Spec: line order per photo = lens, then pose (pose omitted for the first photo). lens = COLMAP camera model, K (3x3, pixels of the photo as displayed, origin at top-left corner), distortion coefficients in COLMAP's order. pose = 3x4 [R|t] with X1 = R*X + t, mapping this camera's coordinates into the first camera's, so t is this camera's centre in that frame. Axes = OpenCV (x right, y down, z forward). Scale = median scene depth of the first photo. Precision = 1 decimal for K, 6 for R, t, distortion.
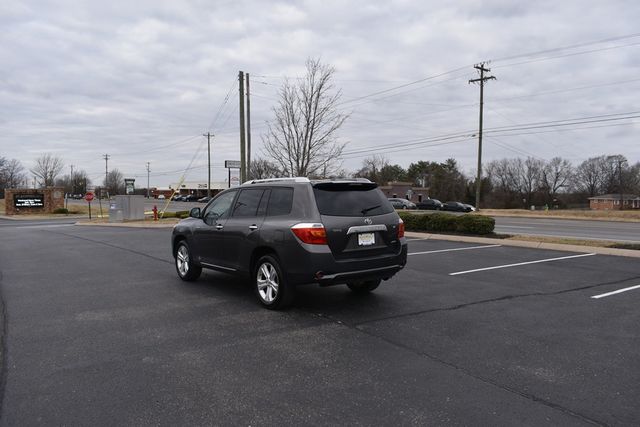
lens RADIAL K [[493.8, 0, 320.0], [0, 493.8, 213.5], [0, 0, 1]] dist [-0.082225, -0.003242]
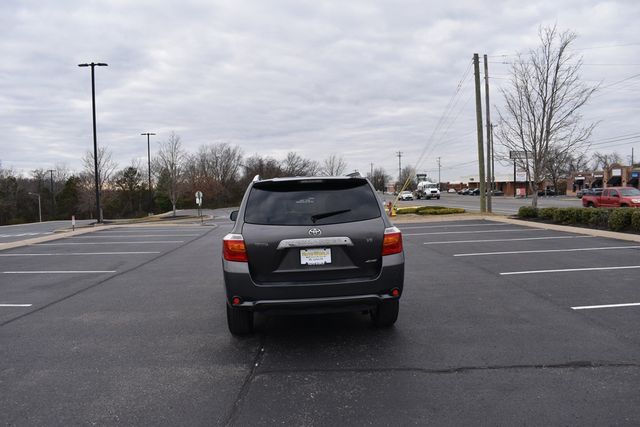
lens RADIAL K [[493.8, 0, 320.0], [0, 493.8, 213.5], [0, 0, 1]] dist [-0.082225, -0.003242]
pose [[0.828572, 0.001677, -0.559880, 0.113448], [0.005675, 0.999919, 0.011393, -0.004456], [0.559854, -0.012617, 0.828495, 0.089490]]
